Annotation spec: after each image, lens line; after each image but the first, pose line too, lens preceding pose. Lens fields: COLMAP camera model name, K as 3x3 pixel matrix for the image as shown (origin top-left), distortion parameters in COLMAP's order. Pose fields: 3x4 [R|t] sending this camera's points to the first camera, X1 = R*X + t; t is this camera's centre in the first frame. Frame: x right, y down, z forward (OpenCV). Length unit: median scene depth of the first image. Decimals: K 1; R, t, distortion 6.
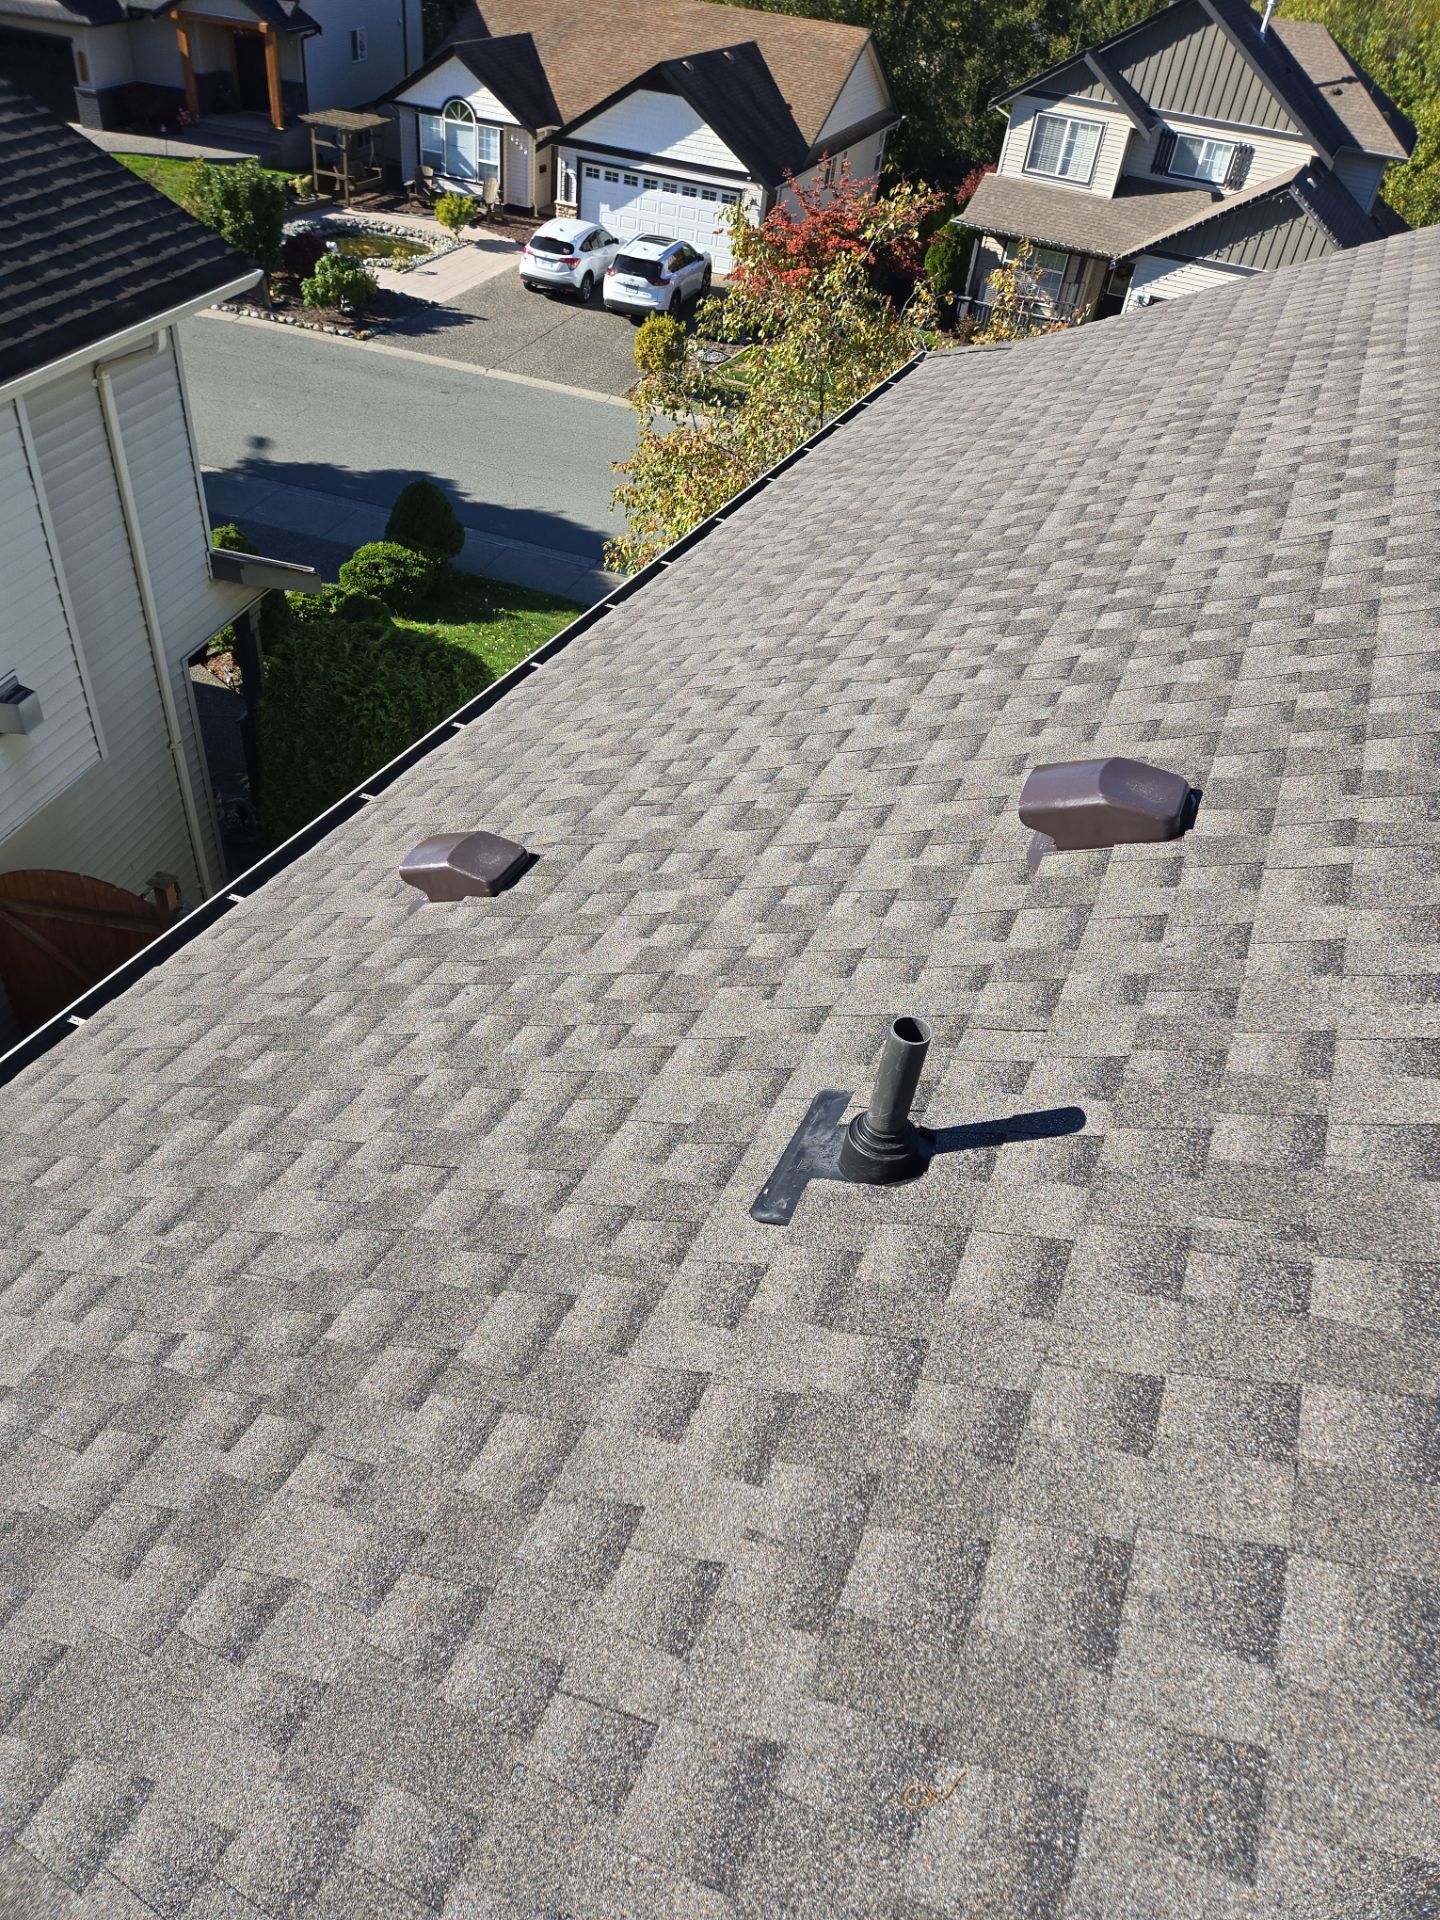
lens RADIAL K [[1276.7, 0, 720.0], [0, 1276.7, 960.0], [0, 0, 1]] dist [0.108092, -0.093185]
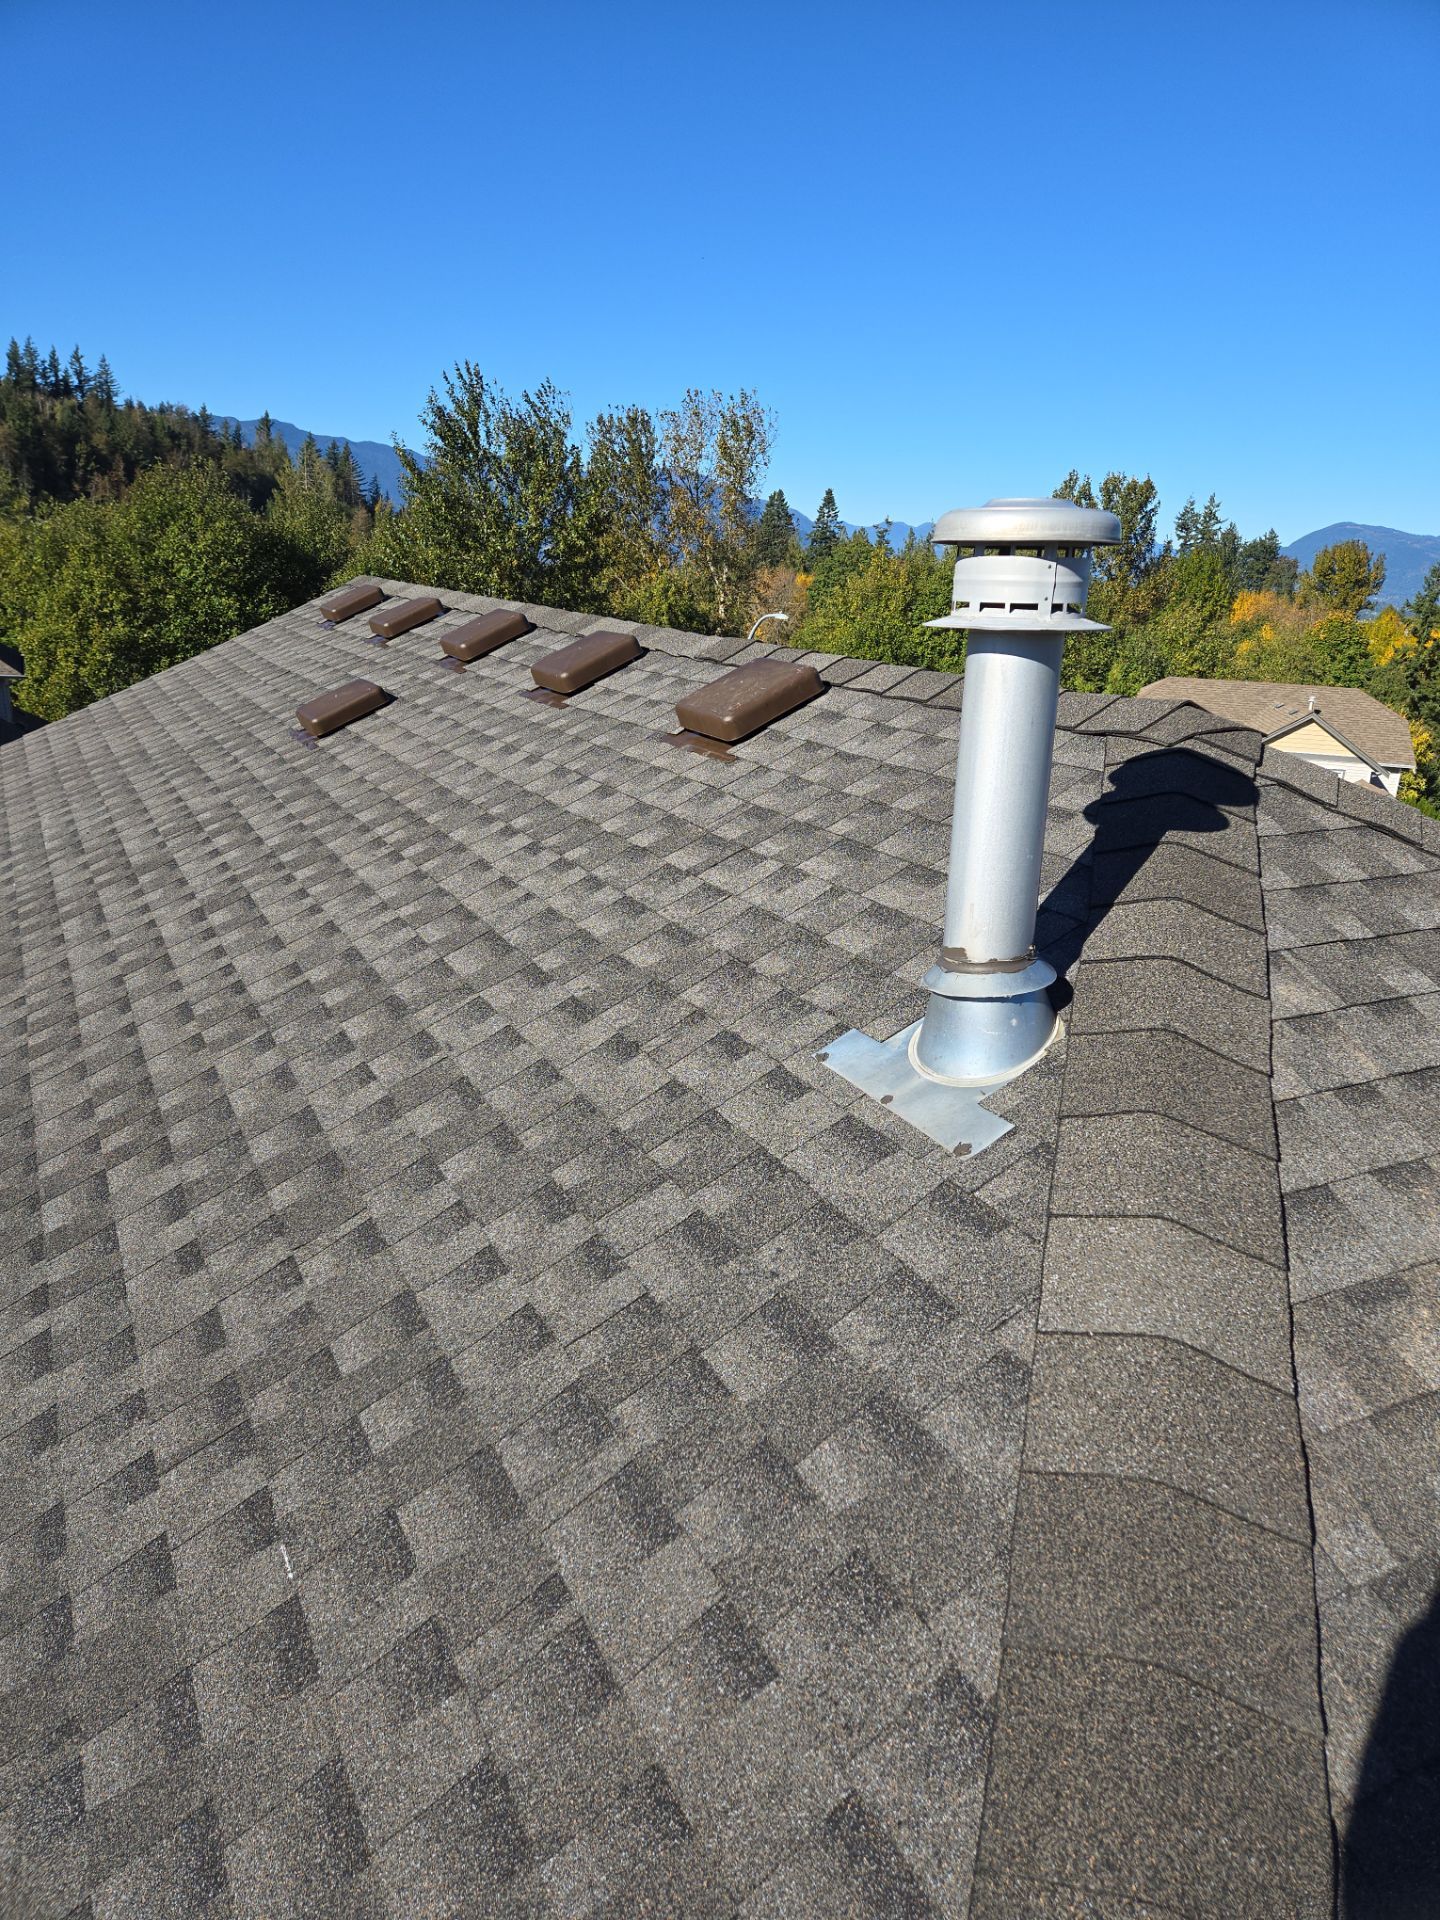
lens RADIAL K [[1276.7, 0, 720.0], [0, 1276.7, 960.0], [0, 0, 1]] dist [0.108092, -0.093185]
pose [[0.615159, -0.300171, 0.729025, 0.085271], [0.518343, 0.850725, -0.087104, 0.024948], [-0.594054, 0.431468, 0.678923, -0.078451]]
